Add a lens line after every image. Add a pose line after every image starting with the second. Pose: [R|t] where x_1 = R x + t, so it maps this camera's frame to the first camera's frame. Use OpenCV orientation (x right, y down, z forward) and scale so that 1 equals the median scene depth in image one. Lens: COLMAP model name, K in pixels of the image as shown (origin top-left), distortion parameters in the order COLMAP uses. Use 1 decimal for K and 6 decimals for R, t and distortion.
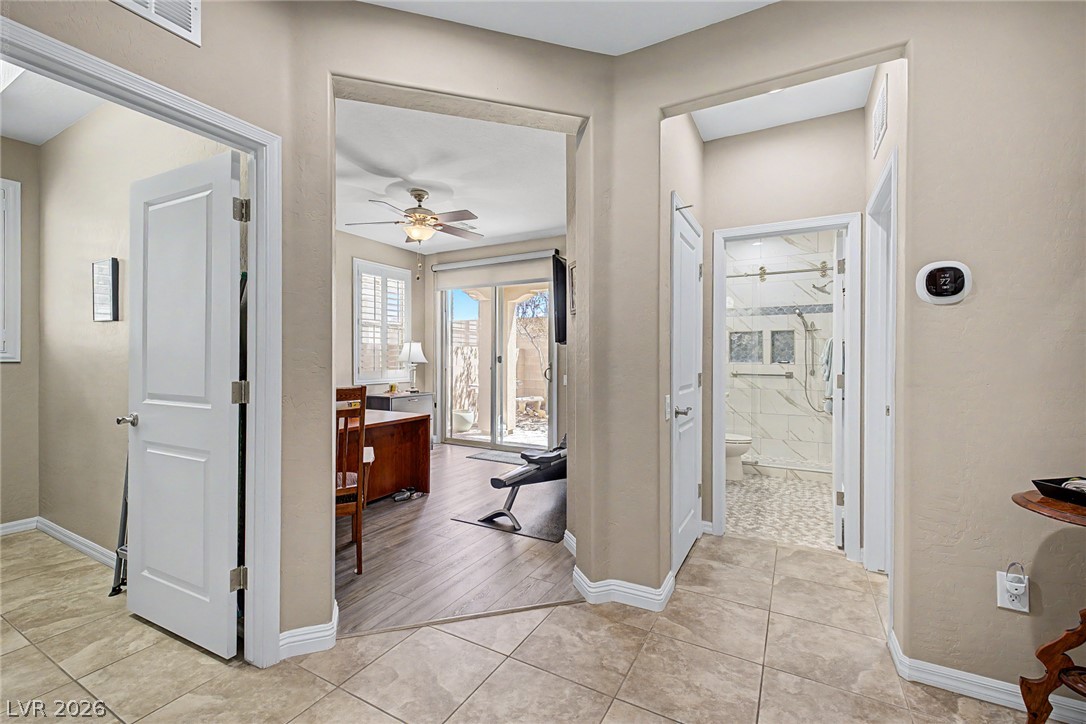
lens RADIAL K [[455.4, 0, 540.1], [0, 455.4, 362.3], [0, 0, 1]] dist [0.005704, -0.000453]
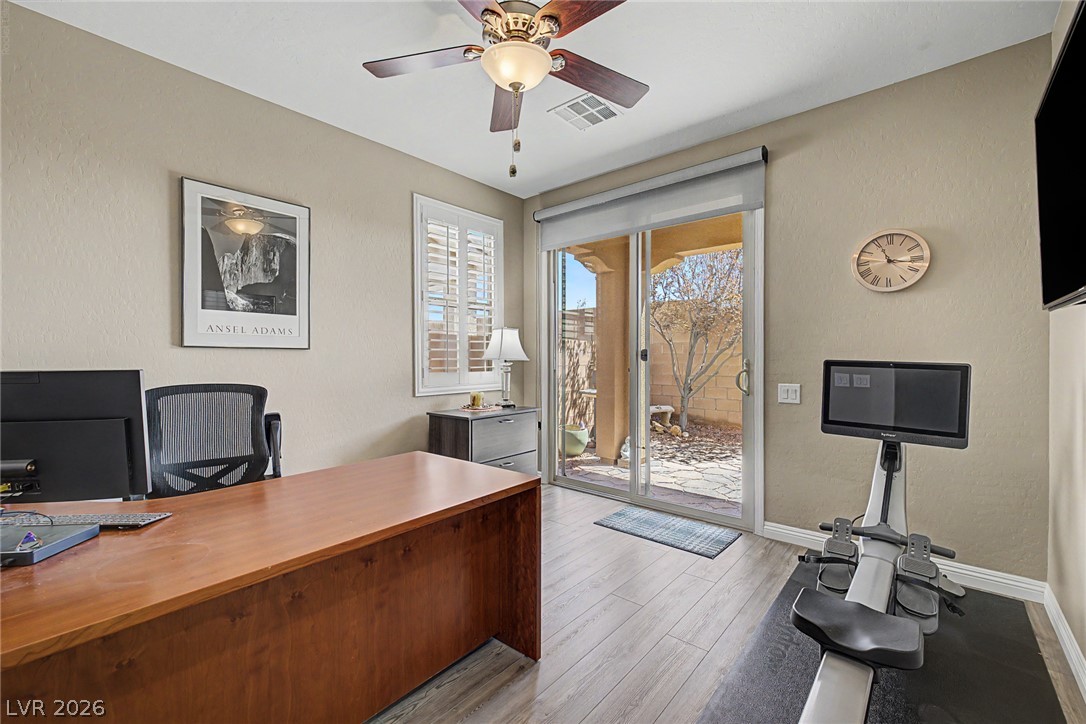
lens RADIAL K [[455.4, 0, 543.5], [0, 455.4, 361.0], [0, 0, 1]] dist [0.005704, -0.000453]
pose [[0.981087, -0.000659, -0.193565, -0.111447], [0.000739, 1.000000, 0.000339, 0.001191], [0.193565, -0.000476, 0.981087, 0.411212]]
